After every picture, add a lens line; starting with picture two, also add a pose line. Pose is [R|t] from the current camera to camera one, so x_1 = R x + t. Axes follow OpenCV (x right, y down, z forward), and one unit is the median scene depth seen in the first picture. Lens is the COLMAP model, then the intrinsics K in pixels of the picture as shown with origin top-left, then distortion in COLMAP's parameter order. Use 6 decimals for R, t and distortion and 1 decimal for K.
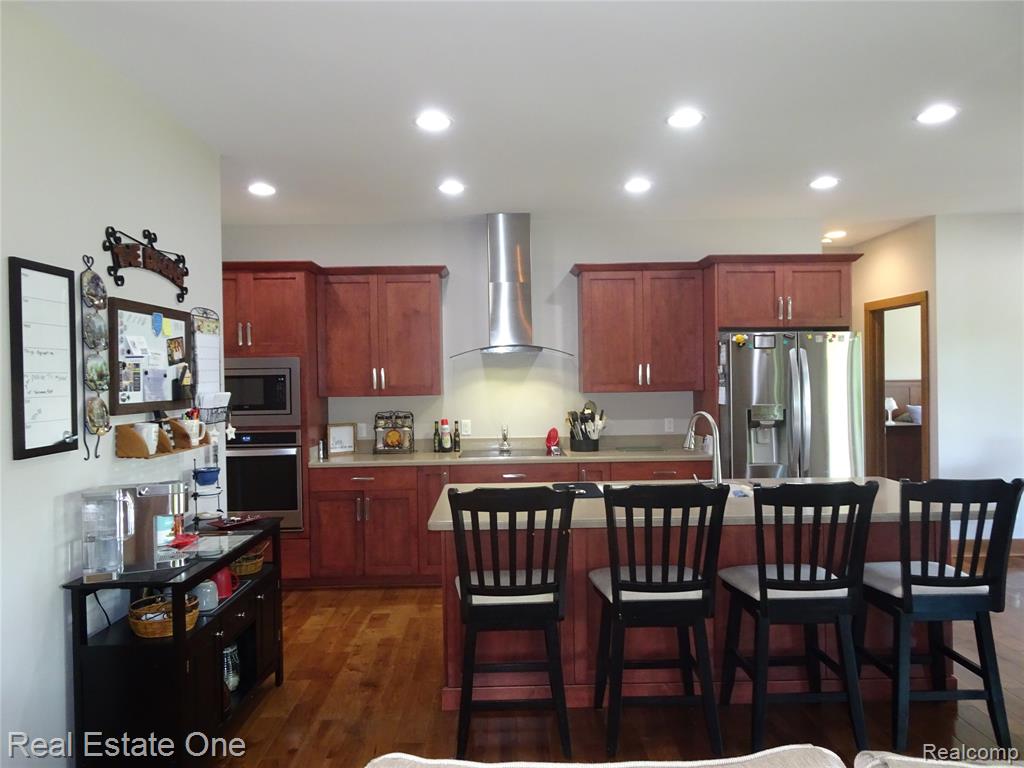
lens RADIAL K [[732.8, 0, 515.1], [0, 732.8, 386.8], [0, 0, 1]] dist [0.015153, -0.006291]
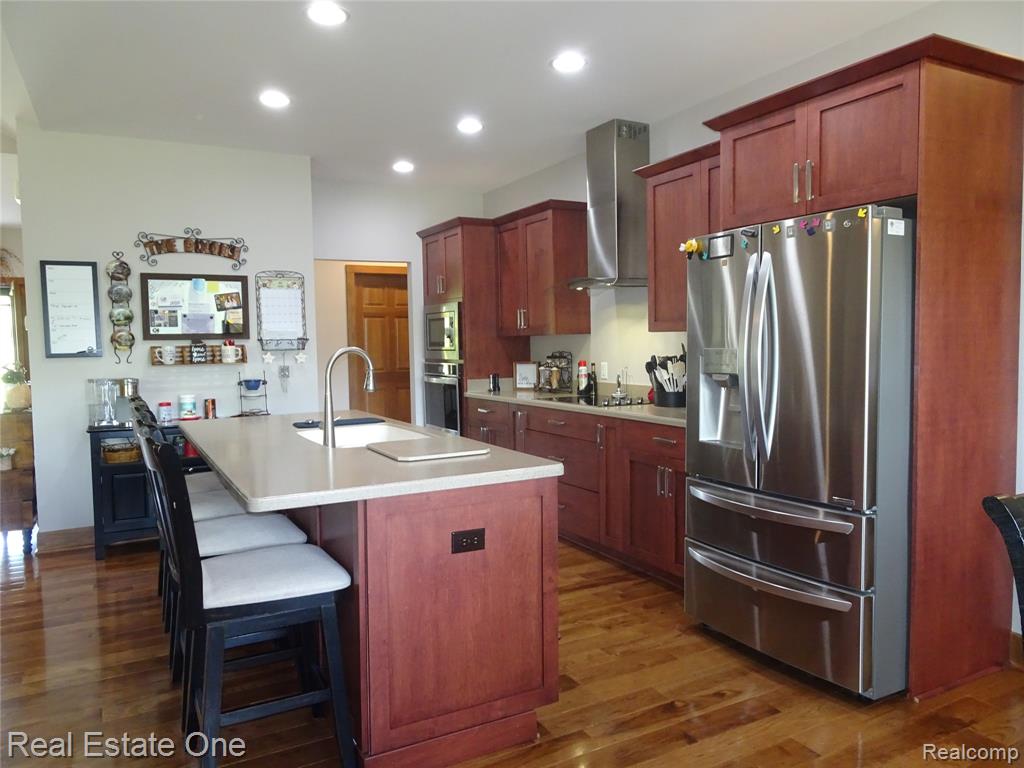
lens RADIAL K [[732.8, 0, 512.3], [0, 732.8, 392.6], [0, 0, 1]] dist [0.015153, -0.006291]
pose [[0.448187, 0.070953, -0.891120, 0.742251], [-0.003067, 0.996961, 0.077838, 0.012452], [0.893935, -0.032153, 0.447042, 0.512696]]
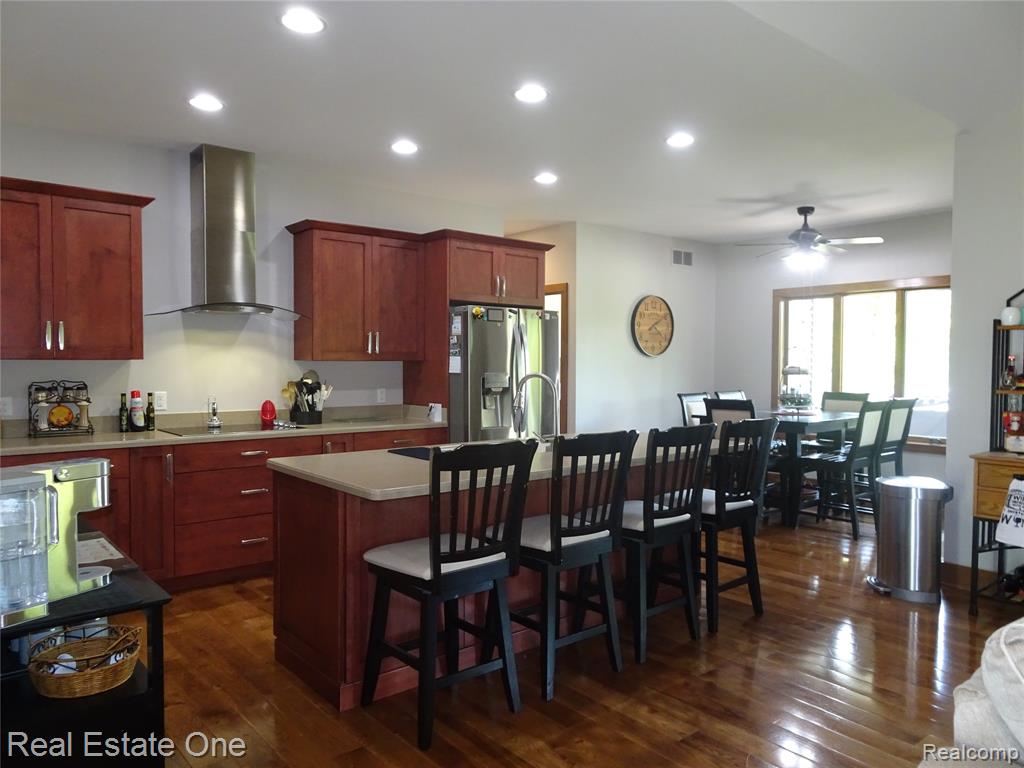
lens RADIAL K [[732.8, 0, 512.1], [0, 732.8, 385.3], [0, 0, 1]] dist [0.015153, -0.006291]
pose [[0.779881, -0.000717, 0.625927, -0.289995], [-0.009818, 0.999862, 0.013378, 0.024706], [-0.625851, -0.016578, 0.779767, 0.121366]]
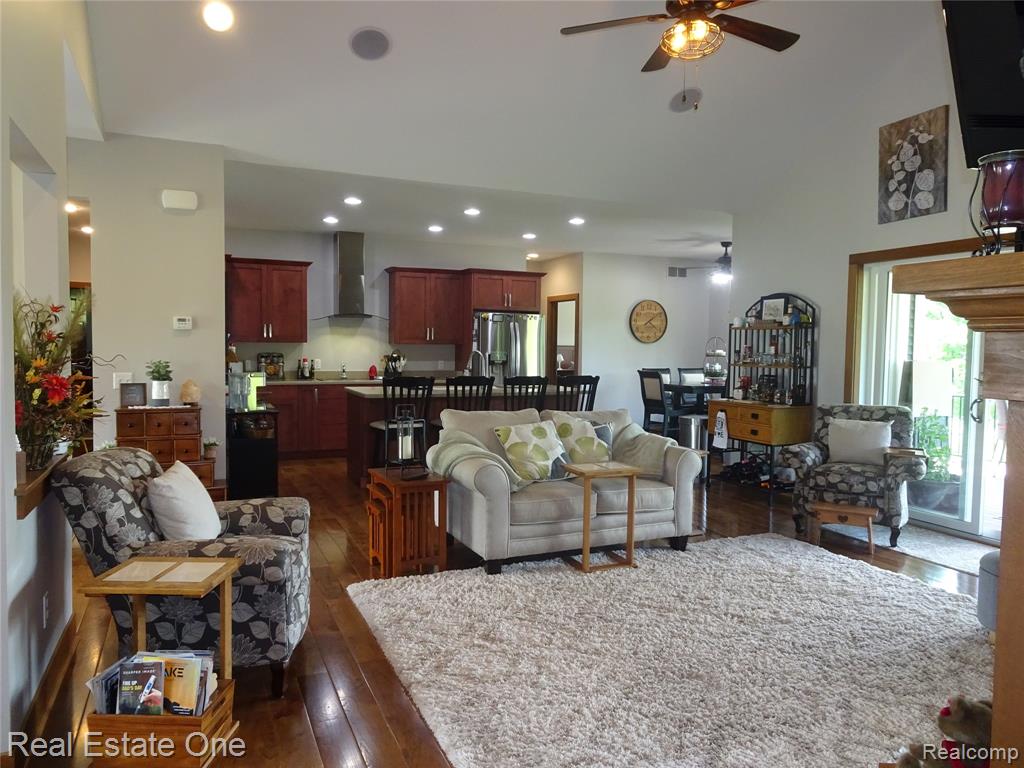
lens RADIAL K [[732.8, 0, 511.8], [0, 732.8, 382.2], [0, 0, 1]] dist [0.015153, -0.006291]
pose [[0.923332, 0.008757, 0.383904, -0.303656], [-0.023470, 0.999158, 0.033658, 0.033355], [-0.383286, -0.040088, 0.922760, -0.656958]]
